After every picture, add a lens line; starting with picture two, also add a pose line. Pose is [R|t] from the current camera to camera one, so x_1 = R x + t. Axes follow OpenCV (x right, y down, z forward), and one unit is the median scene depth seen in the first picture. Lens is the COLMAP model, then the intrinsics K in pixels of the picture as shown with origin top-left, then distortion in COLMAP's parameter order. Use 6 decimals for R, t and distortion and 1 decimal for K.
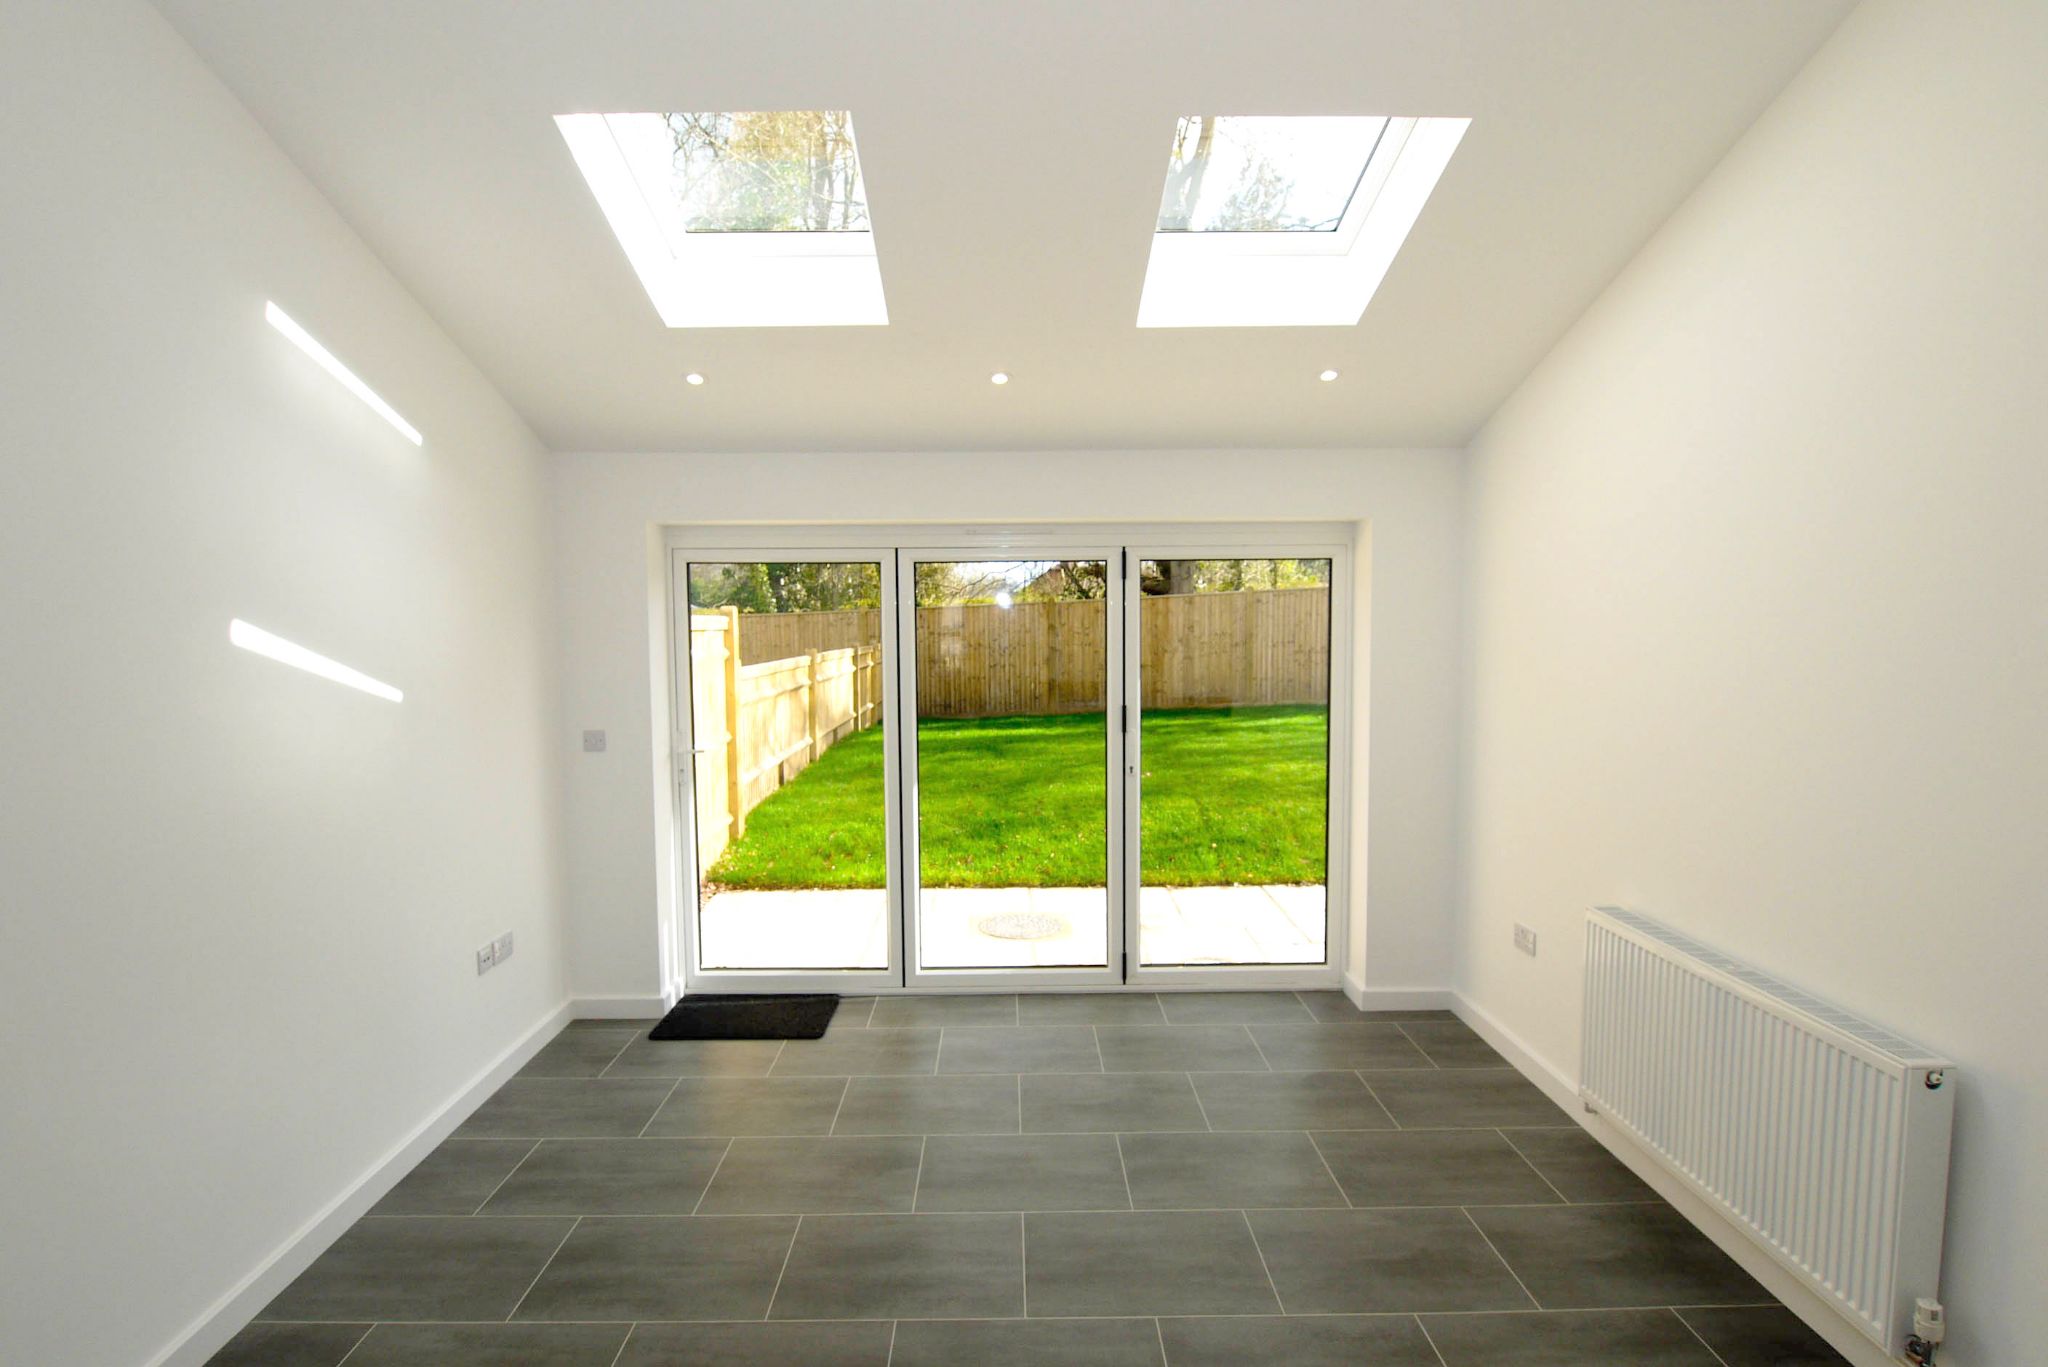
lens RADIAL K [[1079.4, 0, 1006.1], [0, 1079.4, 693.8], [0, 0, 1]] dist [0.001743, -0.001406]
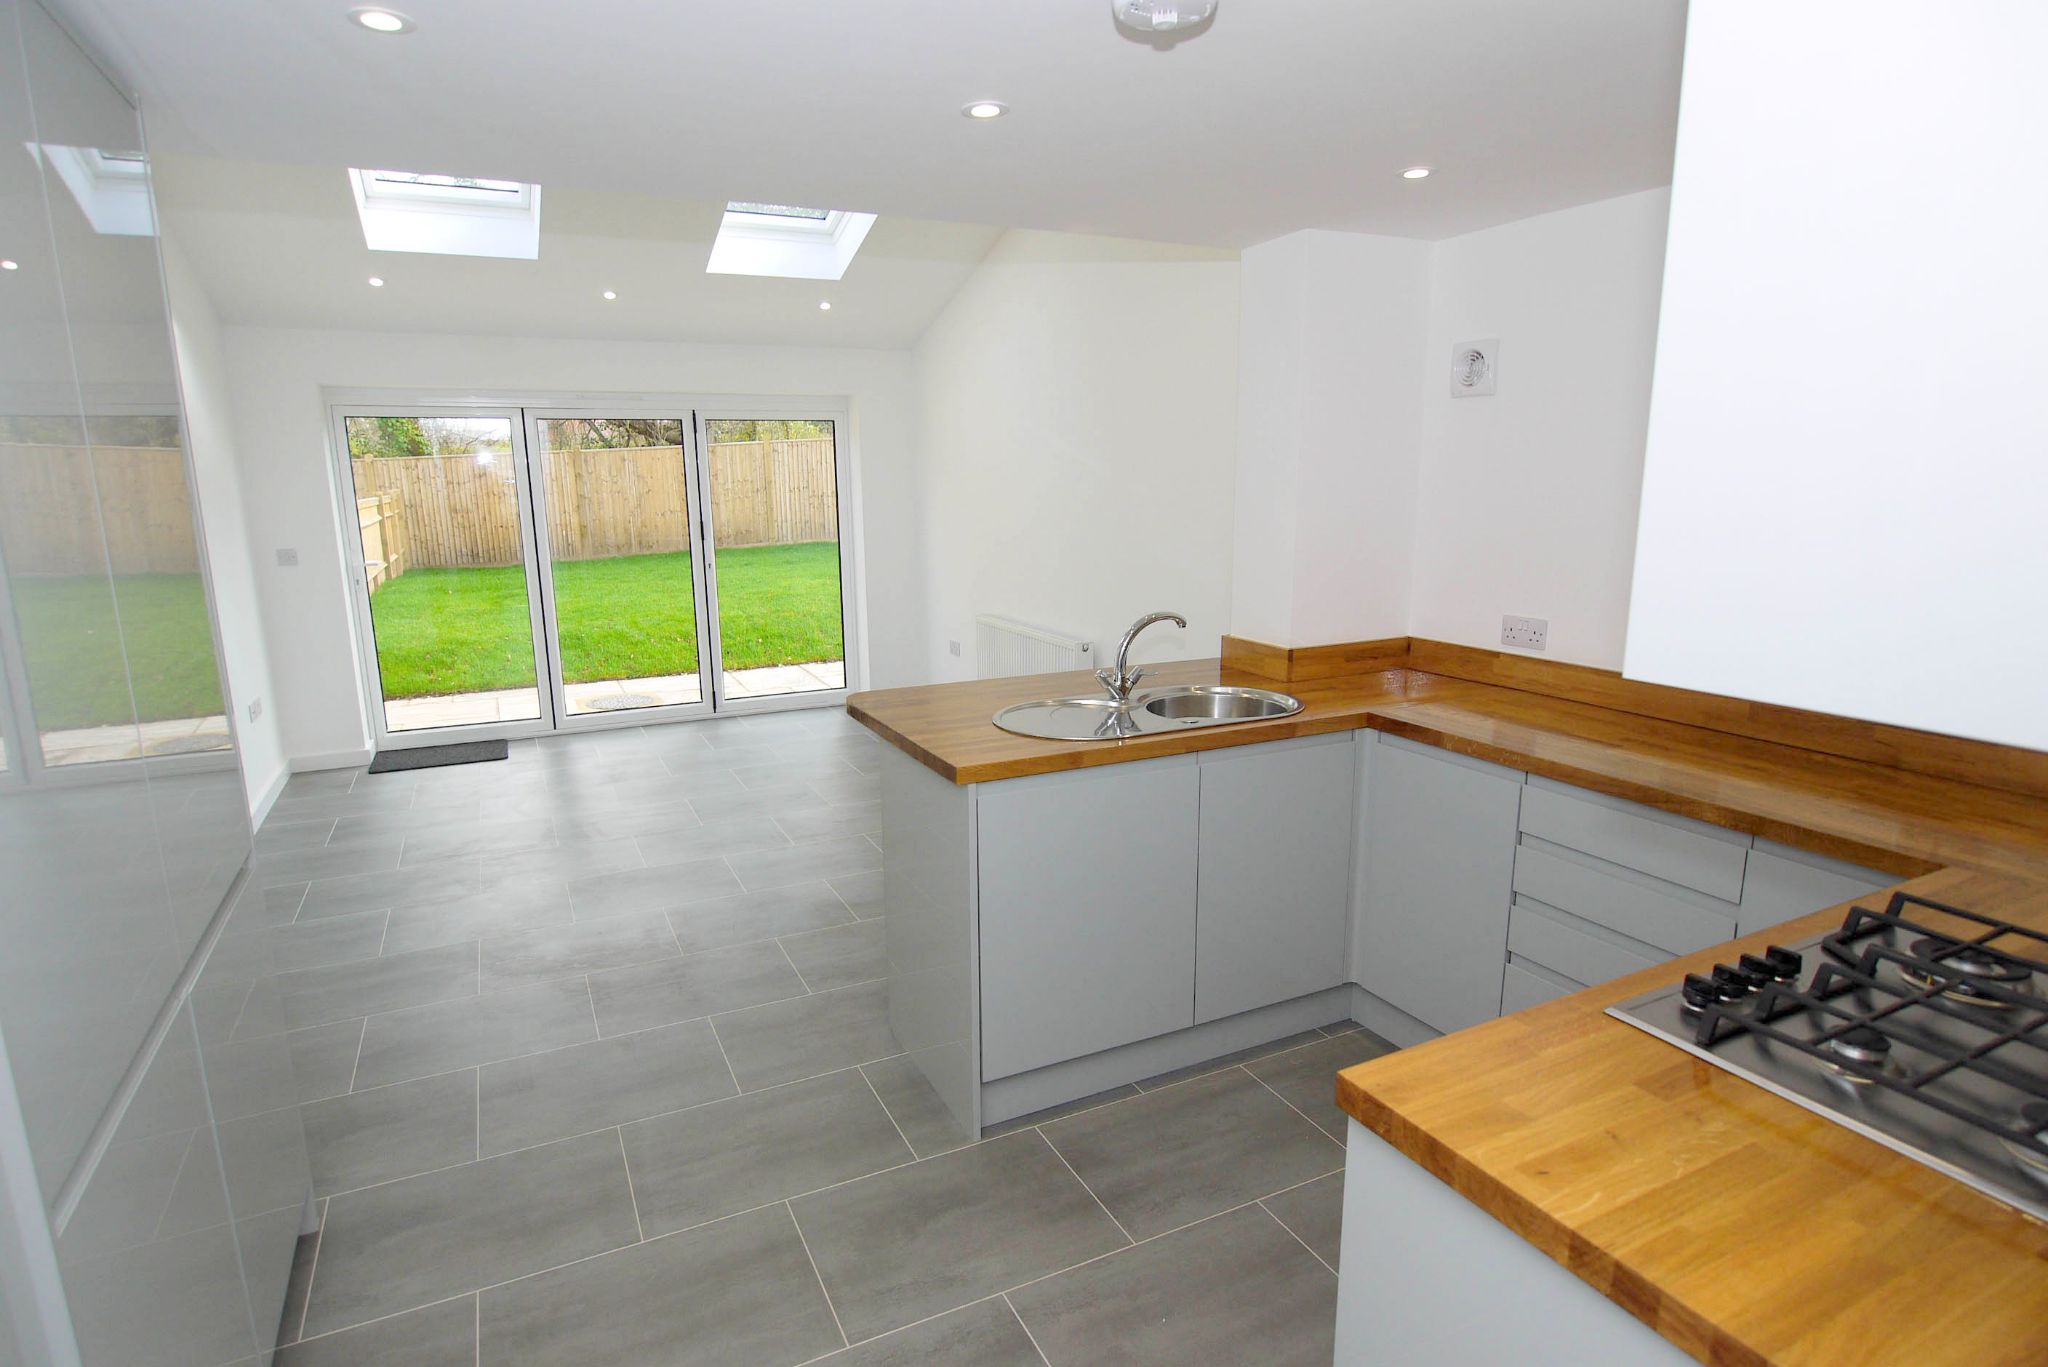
lens RADIAL K [[1079.4, 0, 1027.7], [0, 1079.4, 703.3], [0, 0, 1]] dist [0.001743, -0.001406]
pose [[0.895595, -0.097797, 0.433987, -0.100495], [0.035053, 0.988018, 0.150307, 0.032561], [-0.443487, -0.119402, 0.888292, -0.342347]]
